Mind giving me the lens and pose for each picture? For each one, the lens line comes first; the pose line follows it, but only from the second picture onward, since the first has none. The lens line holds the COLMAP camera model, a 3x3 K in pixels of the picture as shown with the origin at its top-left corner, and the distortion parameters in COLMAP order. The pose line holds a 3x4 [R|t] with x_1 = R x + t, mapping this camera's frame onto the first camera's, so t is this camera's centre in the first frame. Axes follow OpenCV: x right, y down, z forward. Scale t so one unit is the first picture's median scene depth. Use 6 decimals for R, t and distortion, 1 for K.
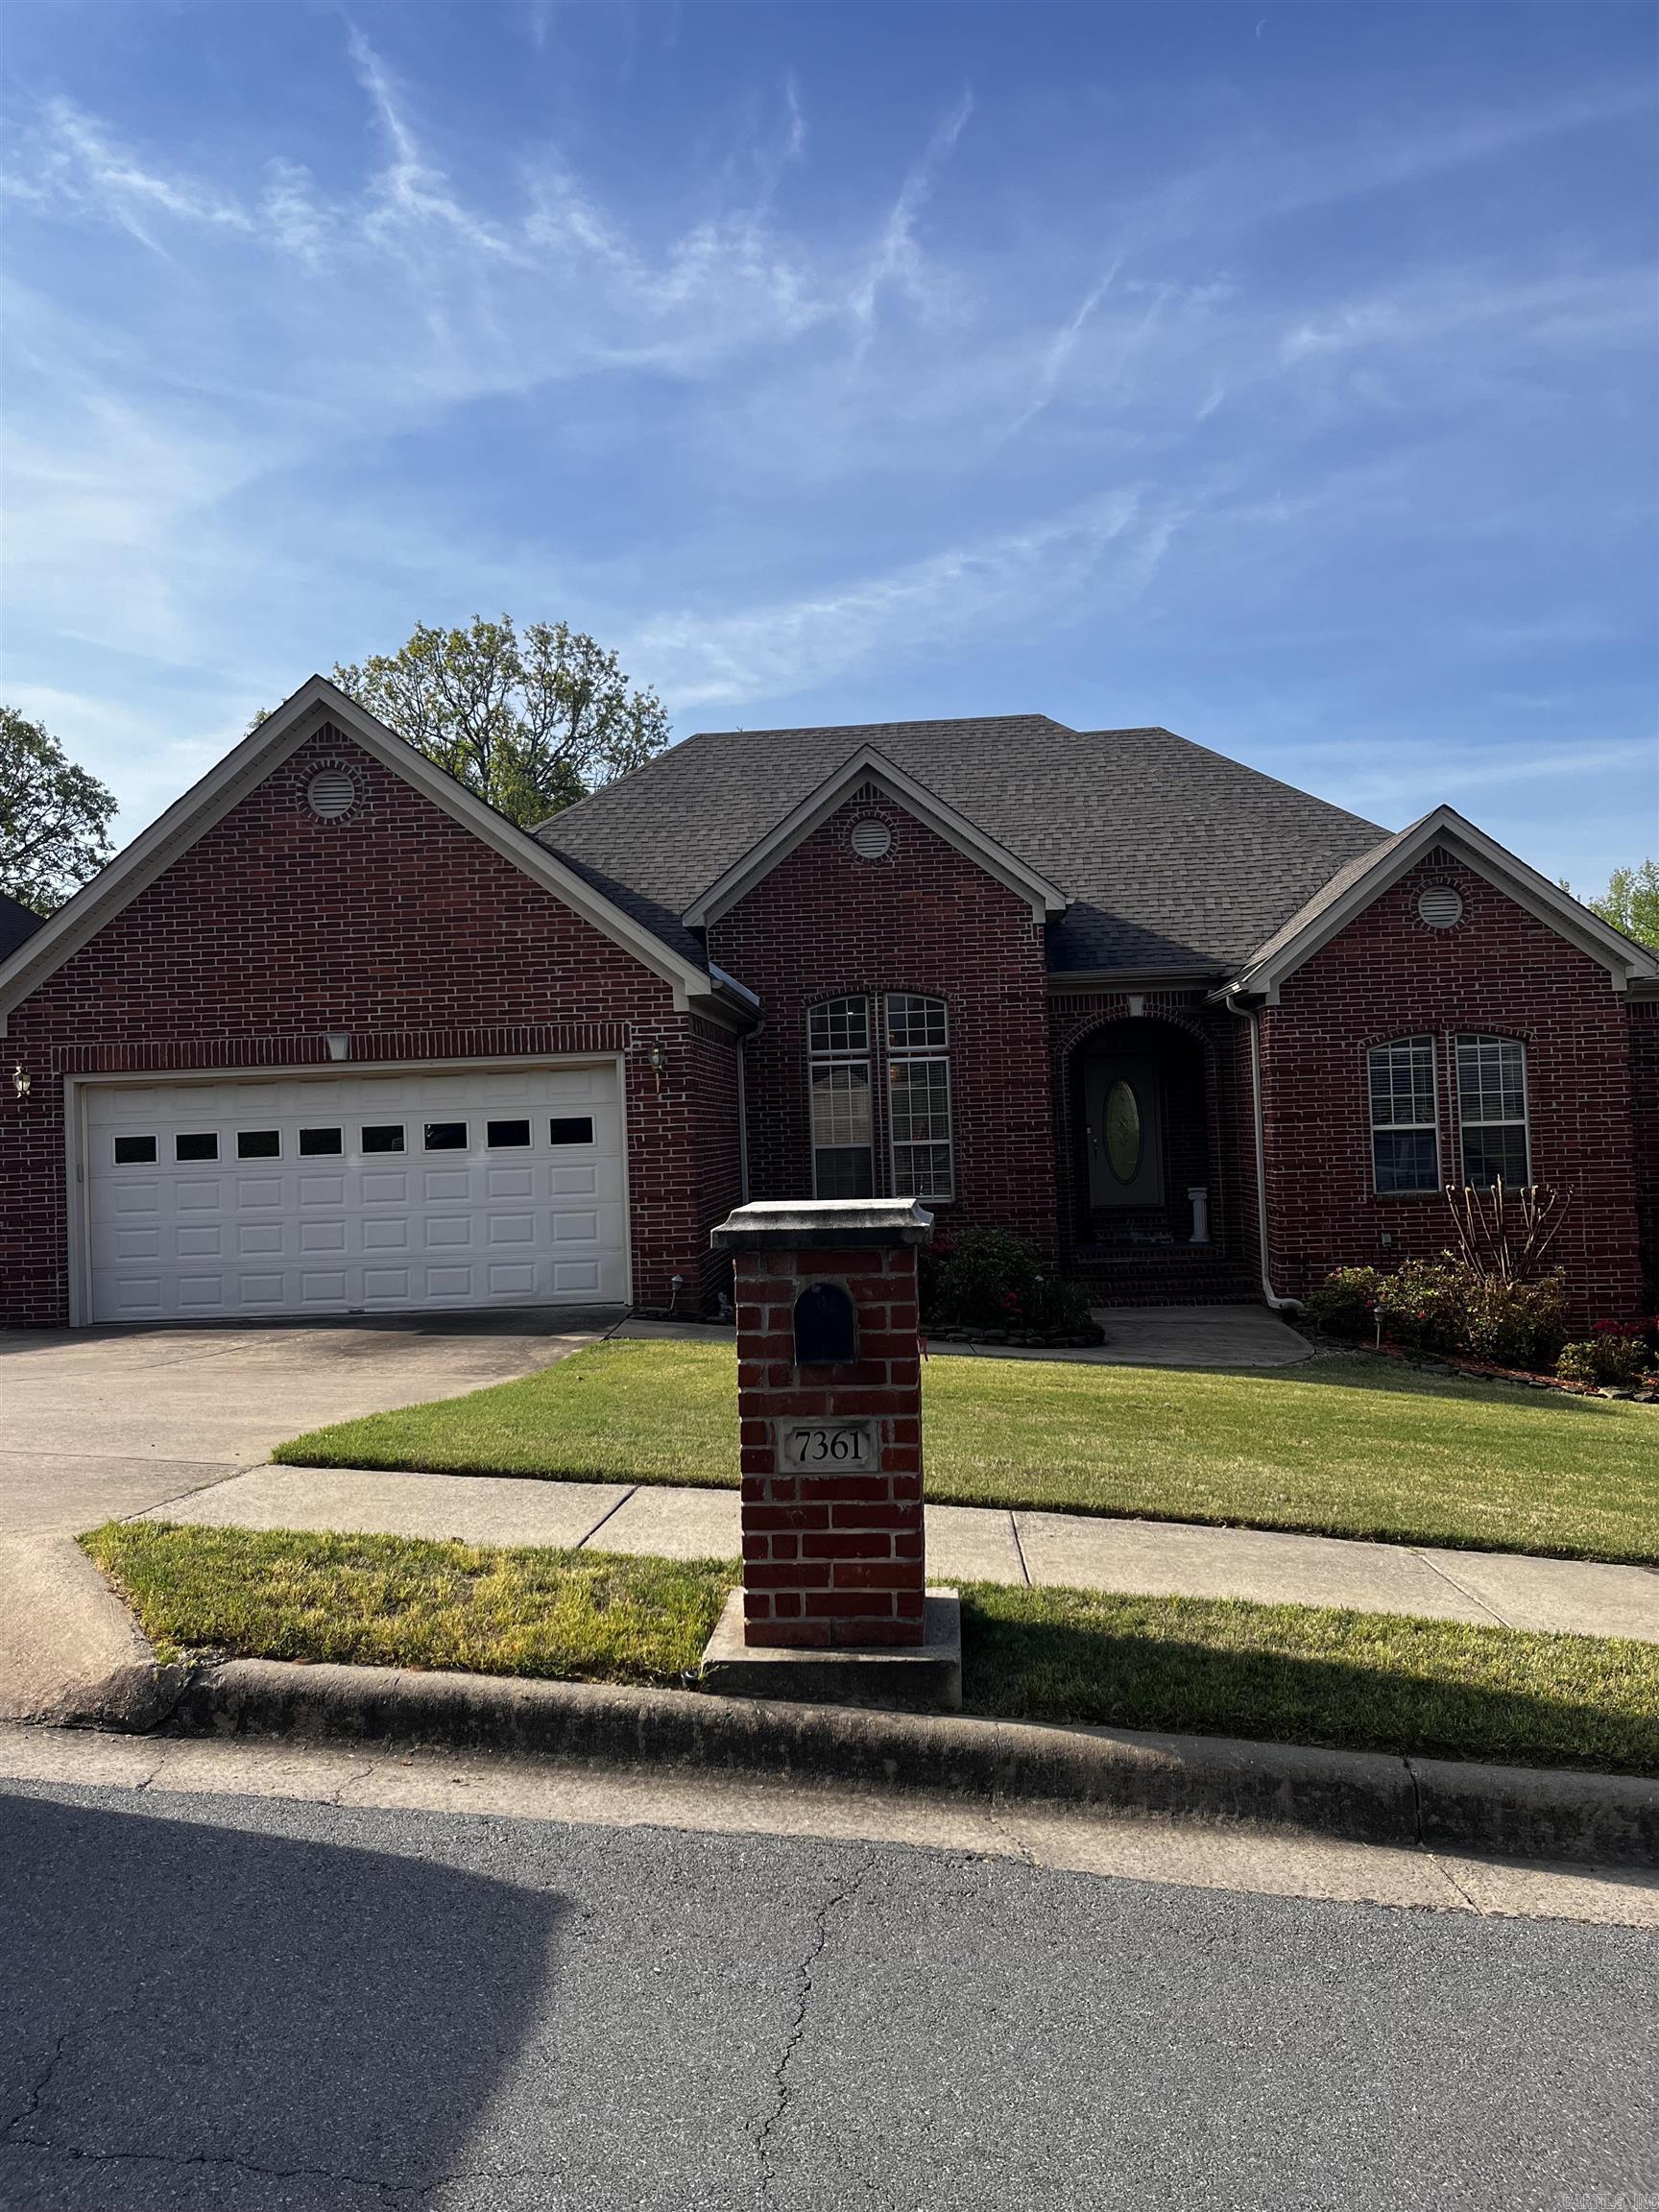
lens RADIAL K [[1654.7, 0, 775.3], [0, 1654.7, 1101.5], [0, 0, 1]] dist [0.079928, -0.103596]
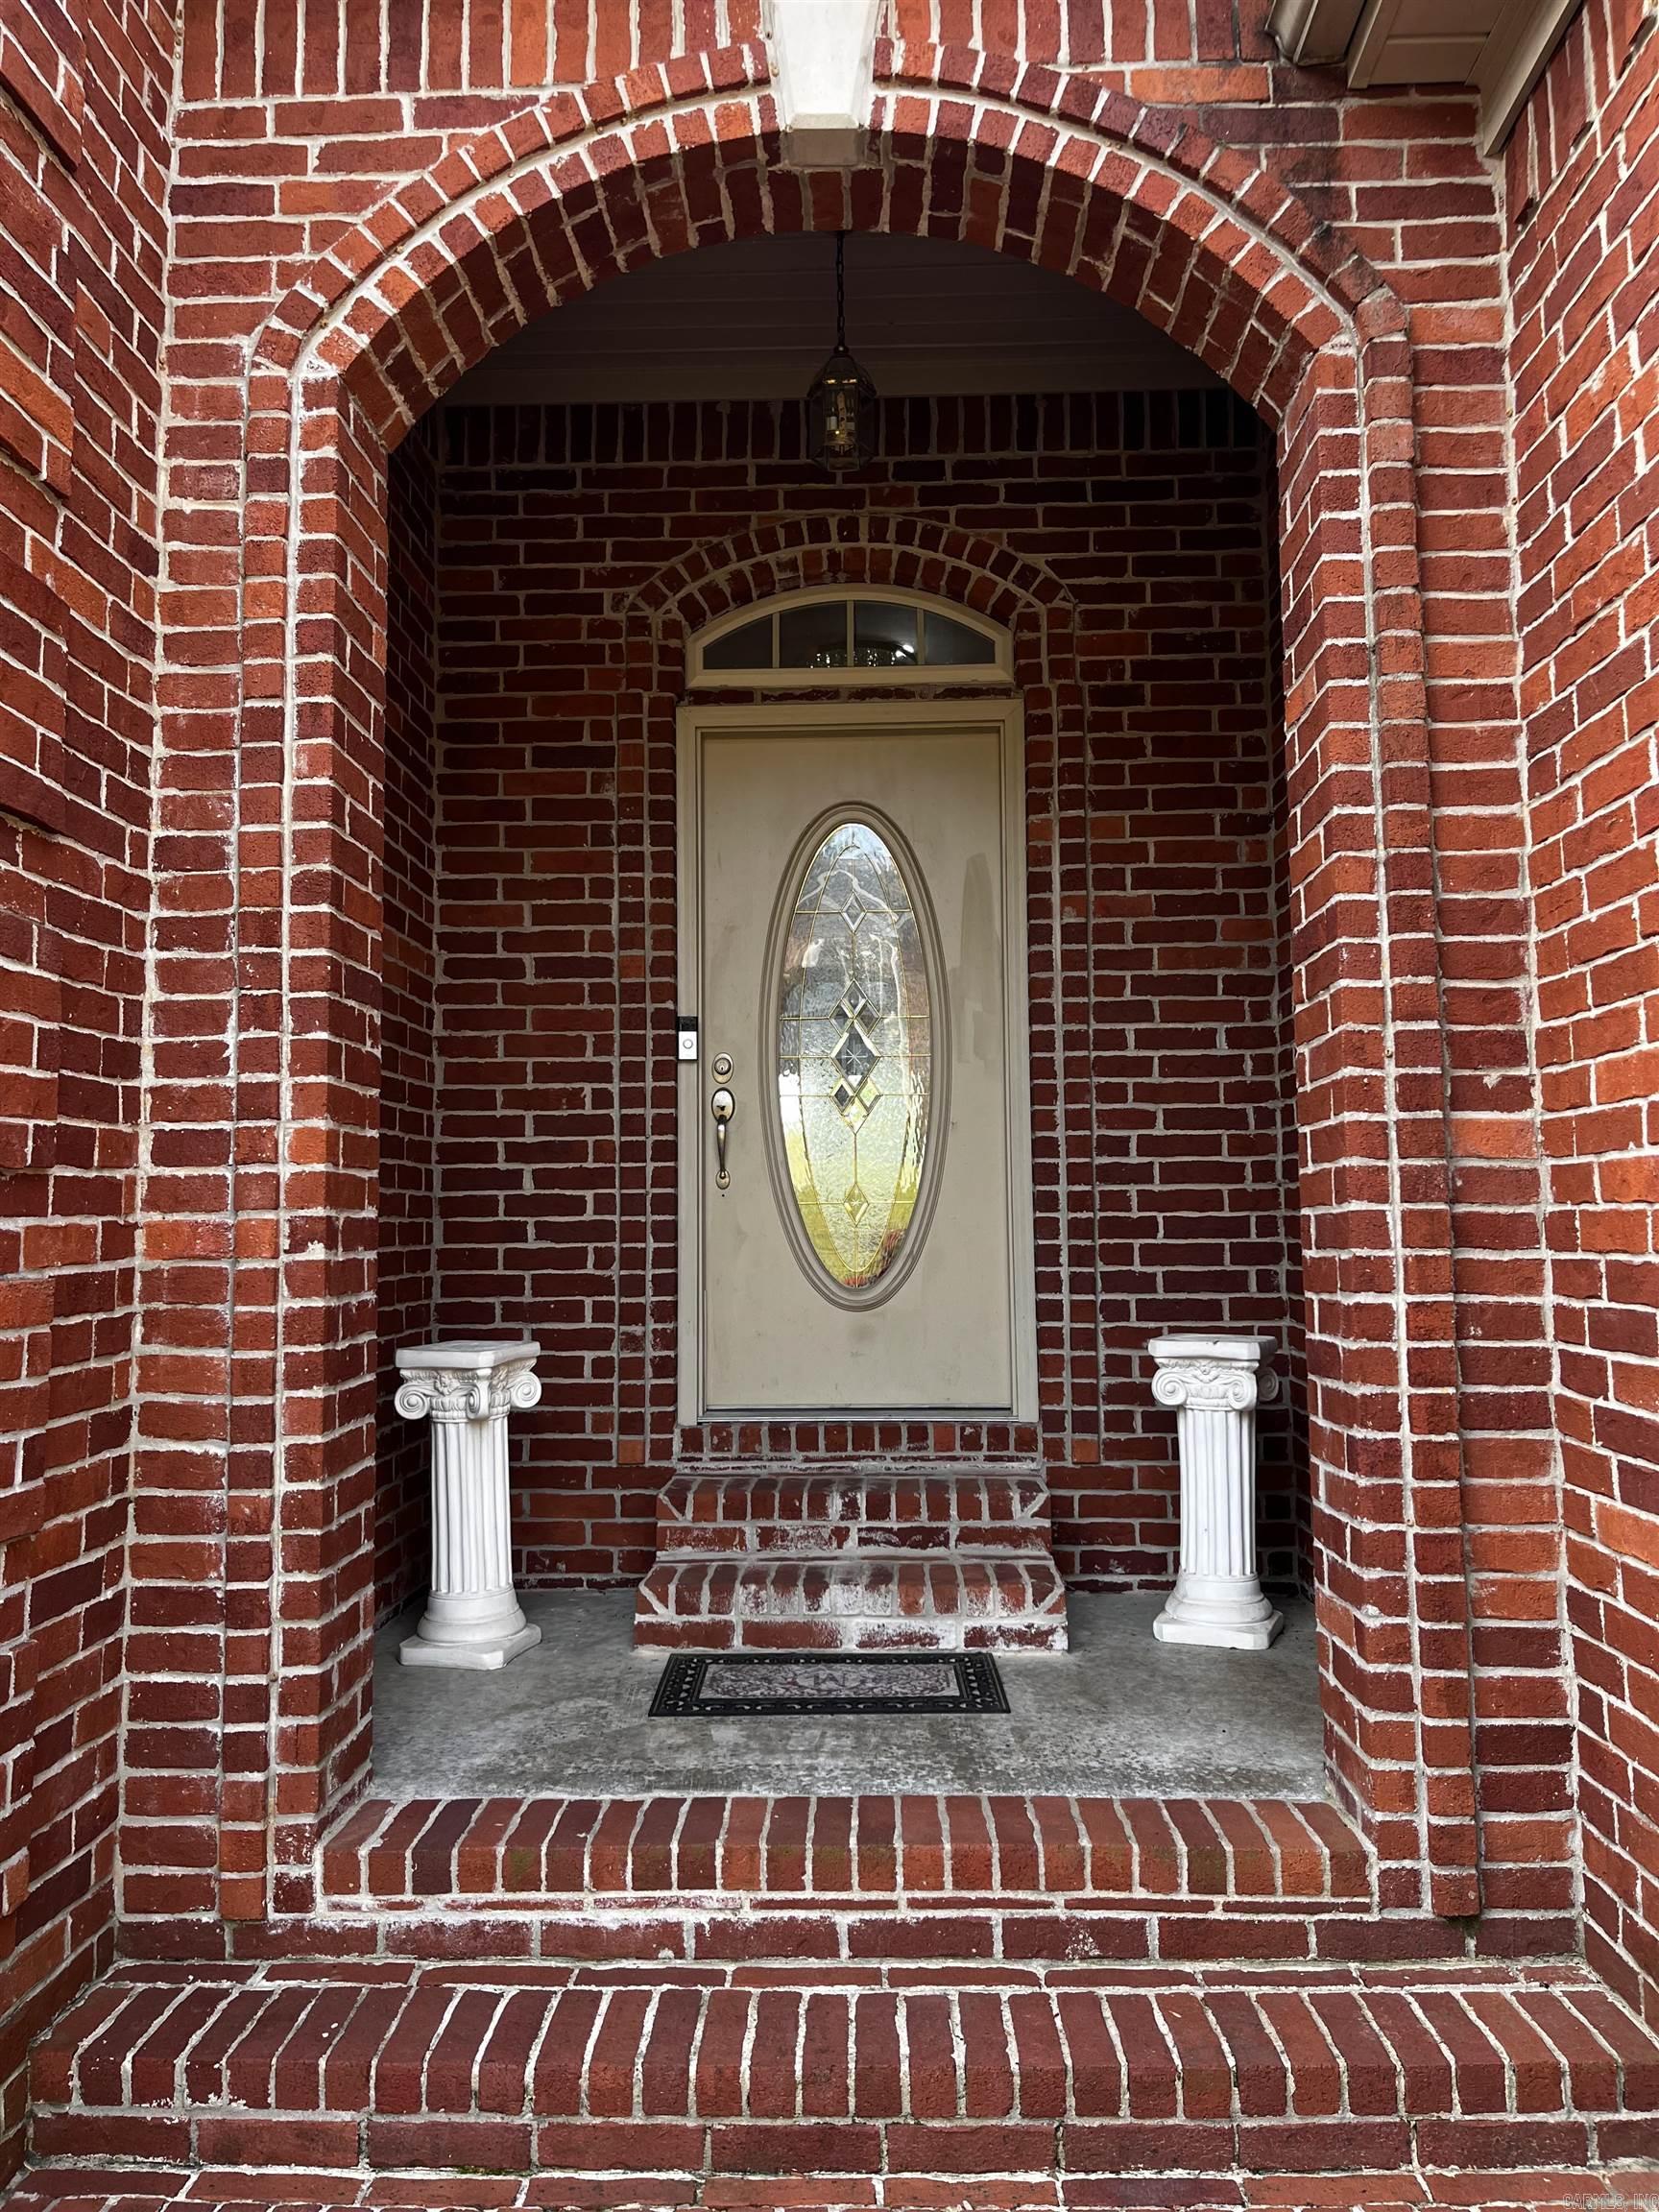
lens RADIAL K [[1658.6, 0, 808.3], [0, 1658.6, 1098.0], [0, 0, 1]] dist [0.088426, -0.137326]
pose [[0.998542, 0.032309, 0.043247, 0.272830], [-0.029524, 0.997542, -0.063543, 0.051368], [-0.045193, 0.062174, 0.997042, 1.105387]]
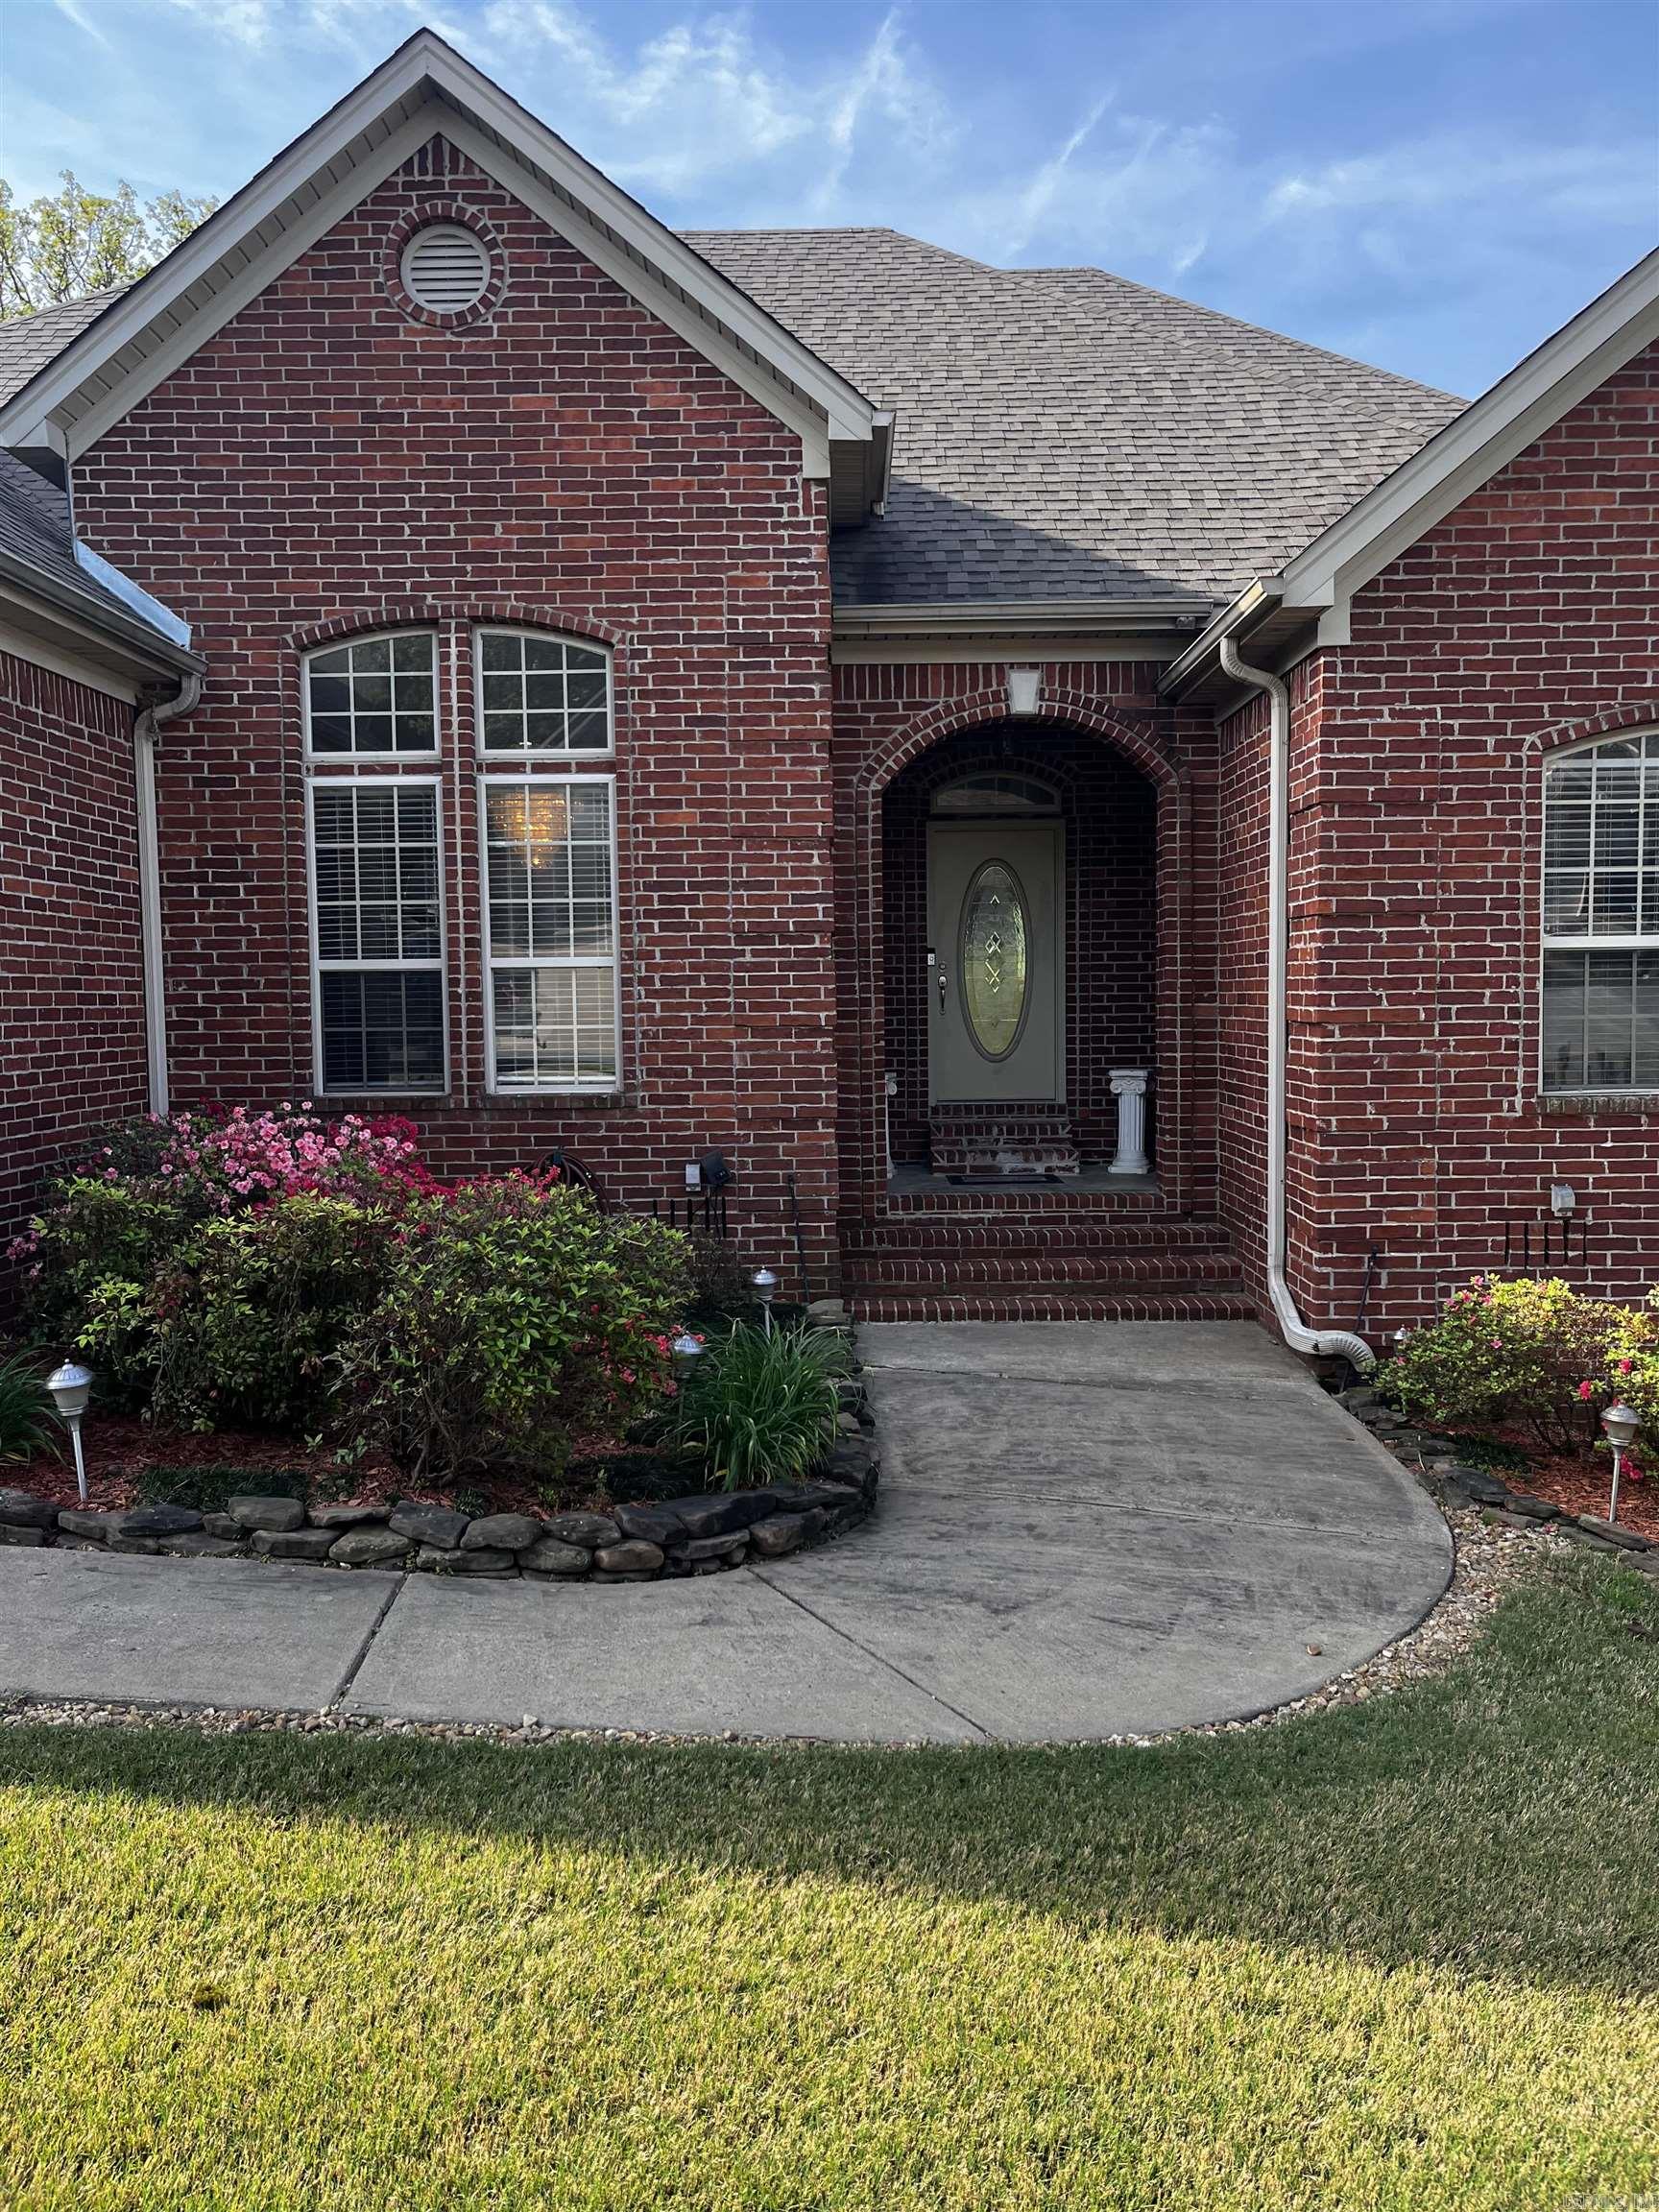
lens RADIAL K [[1520.1, 0, 802.5], [0, 1520.1, 1108.1], [0, 0, 1]] dist [0.040279, -0.025197]
pose [[0.998259, 0.020819, 0.055190, 0.168521], [-0.025319, 0.996300, 0.082128, 0.035814], [-0.053276, -0.083382, 0.995093, 0.709610]]
